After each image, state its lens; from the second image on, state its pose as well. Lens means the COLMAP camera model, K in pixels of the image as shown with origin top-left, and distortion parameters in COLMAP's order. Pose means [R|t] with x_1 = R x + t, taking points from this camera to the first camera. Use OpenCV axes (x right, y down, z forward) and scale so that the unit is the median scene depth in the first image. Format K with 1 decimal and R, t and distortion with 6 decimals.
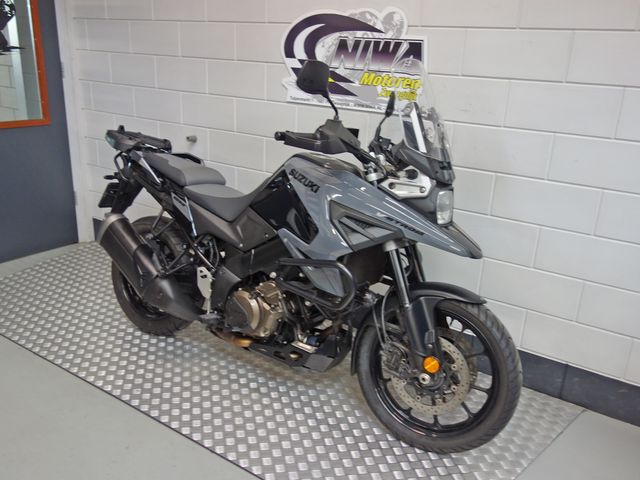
lens RADIAL K [[565.2, 0, 320.0], [0, 565.2, 240.0], [0, 0, 1]] dist [0.014998, -0.002726]
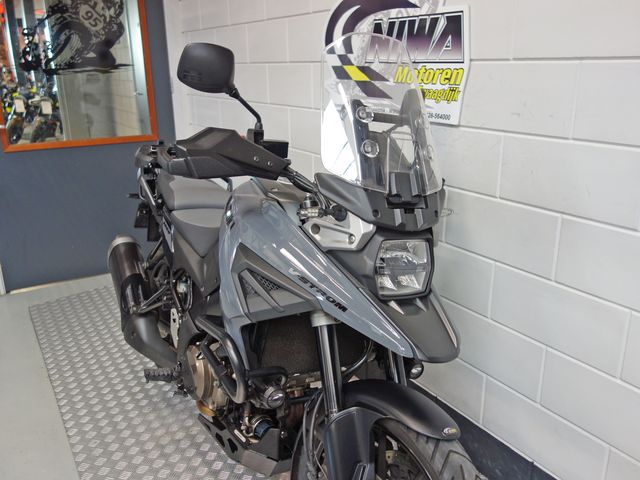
lens RADIAL K [[565.2, 0, 320.0], [0, 565.2, 240.0], [0, 0, 1]] dist [0.014998, -0.002726]
pose [[0.907982, 0.069891, -0.413139, 0.339008], [-0.081049, 0.996665, -0.009520, -0.065444], [0.411095, 0.042128, 0.910618, 0.345531]]
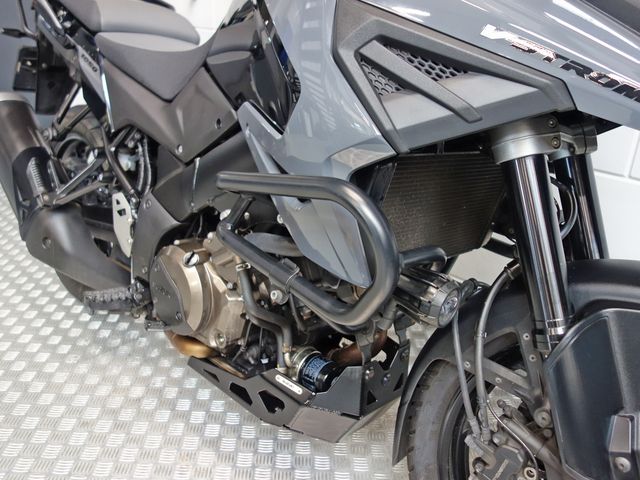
lens RADIAL K [[565.2, 0, 320.0], [0, 565.2, 240.0], [0, 0, 1]] dist [0.014998, -0.002726]
pose [[0.980280, 0.066343, -0.186147, 0.066242], [-0.049243, 0.994255, 0.095033, 0.034212], [0.191382, -0.083992, 0.977915, 0.567419]]
